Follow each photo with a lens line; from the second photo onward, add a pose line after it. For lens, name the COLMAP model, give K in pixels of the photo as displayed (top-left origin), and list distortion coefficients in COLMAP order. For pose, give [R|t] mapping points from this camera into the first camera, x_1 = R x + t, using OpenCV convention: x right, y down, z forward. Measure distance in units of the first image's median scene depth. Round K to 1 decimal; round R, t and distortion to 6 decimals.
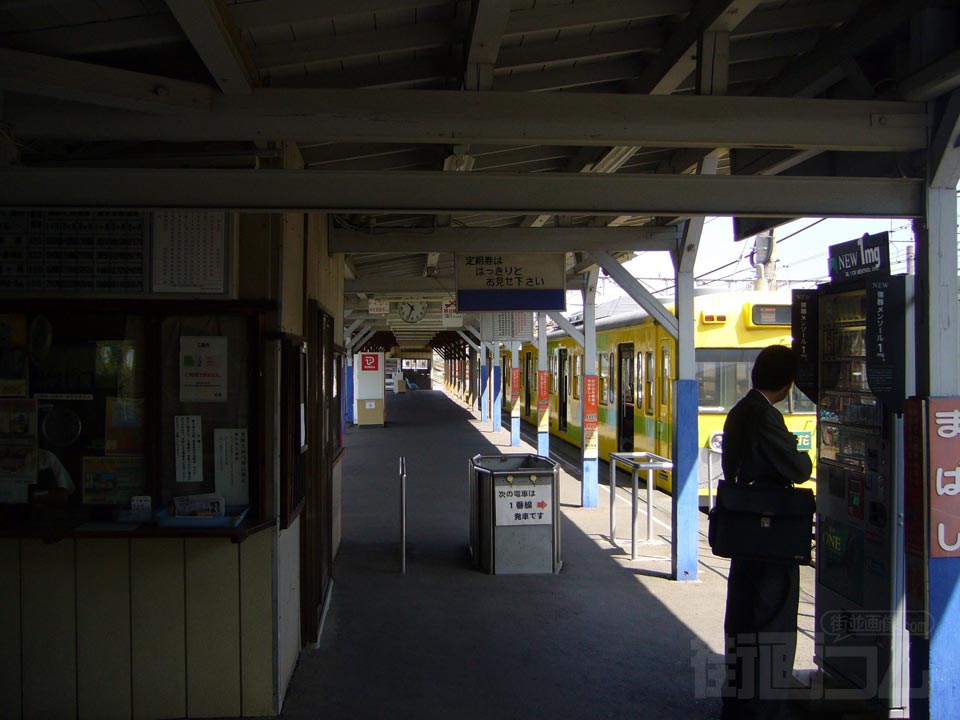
lens RADIAL K [[1026.4, 0, 480.9], [0, 1026.4, 359.5], [0, 0, 1]] dist [-0.073417, 0.000000]
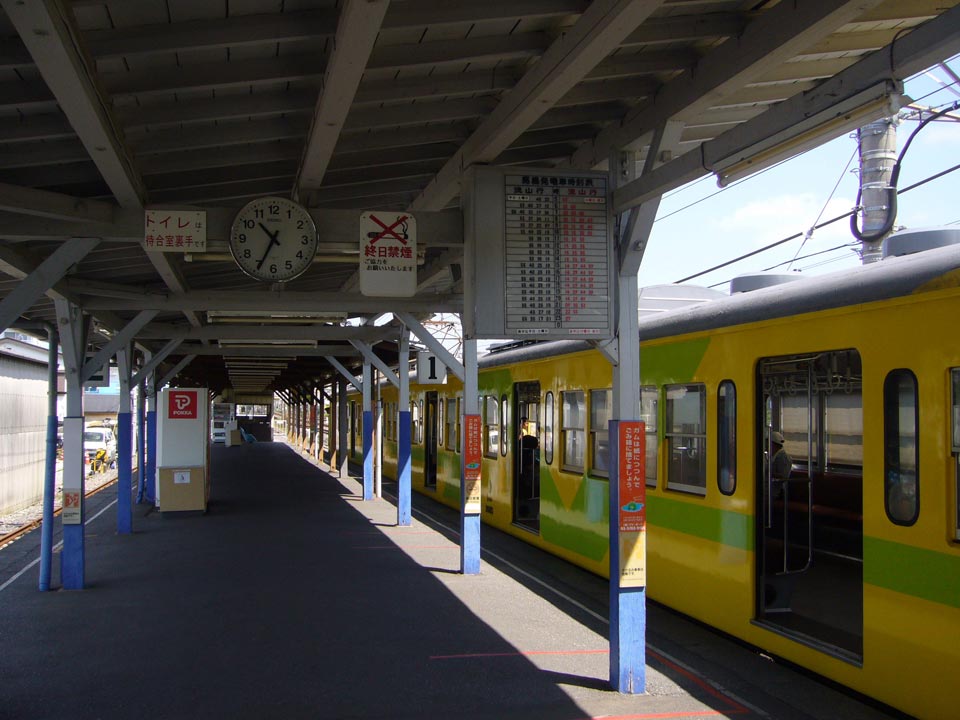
lens RADIAL K [[1026.4, 0, 475.9], [0, 1026.4, 361.5], [0, 0, 1]] dist [-0.073417, 0.000000]
pose [[0.988164, 0.009325, 0.153116, -0.017013], [-0.002505, 0.998999, -0.044670, 0.002021], [-0.153379, 0.043757, 0.987198, 0.213873]]
